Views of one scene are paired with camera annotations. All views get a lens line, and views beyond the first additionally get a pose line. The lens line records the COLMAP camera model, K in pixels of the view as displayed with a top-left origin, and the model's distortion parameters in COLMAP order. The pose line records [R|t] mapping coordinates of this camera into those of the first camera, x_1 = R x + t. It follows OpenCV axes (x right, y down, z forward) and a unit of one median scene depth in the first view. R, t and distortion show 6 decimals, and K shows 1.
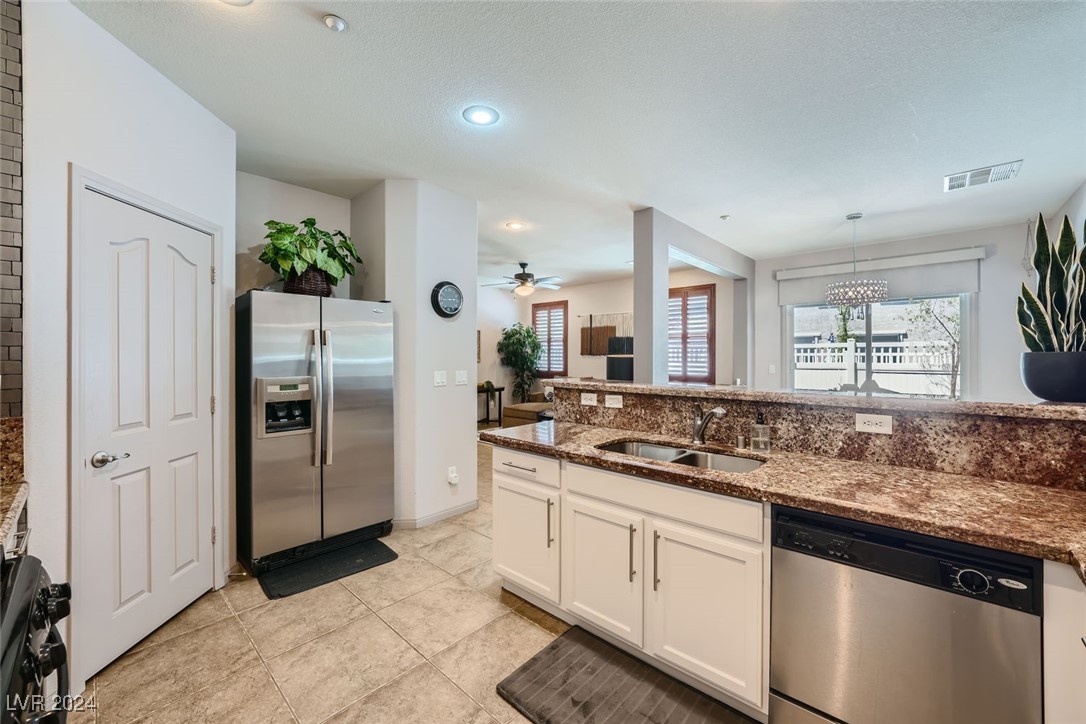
lens RADIAL K [[426.1, 0, 536.9], [0, 426.1, 357.0], [0, 0, 1]] dist [-0.002881, -0.000164]
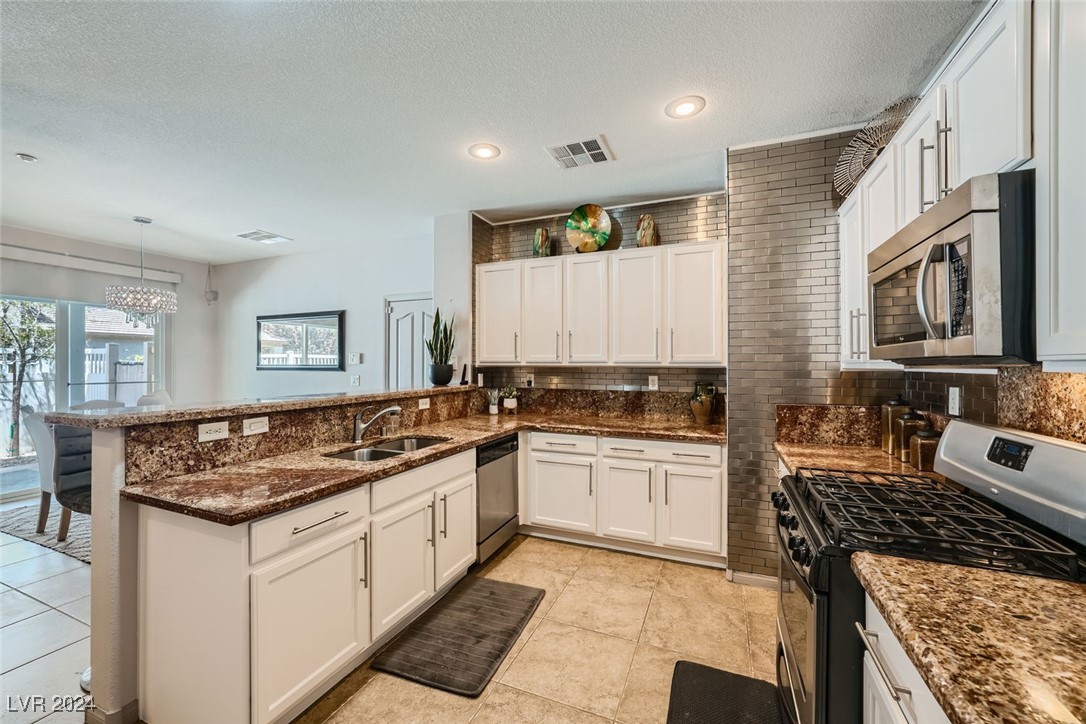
lens RADIAL K [[426.1, 0, 538.6], [0, 426.1, 363.6], [0, 0, 1]] dist [-0.002881, -0.000164]
pose [[-0.342325, 0.001452, 0.939580, -0.761541], [0.000454, 0.999999, -0.001380, -0.010300], [-0.939581, -0.000046, -0.342326, 0.802518]]
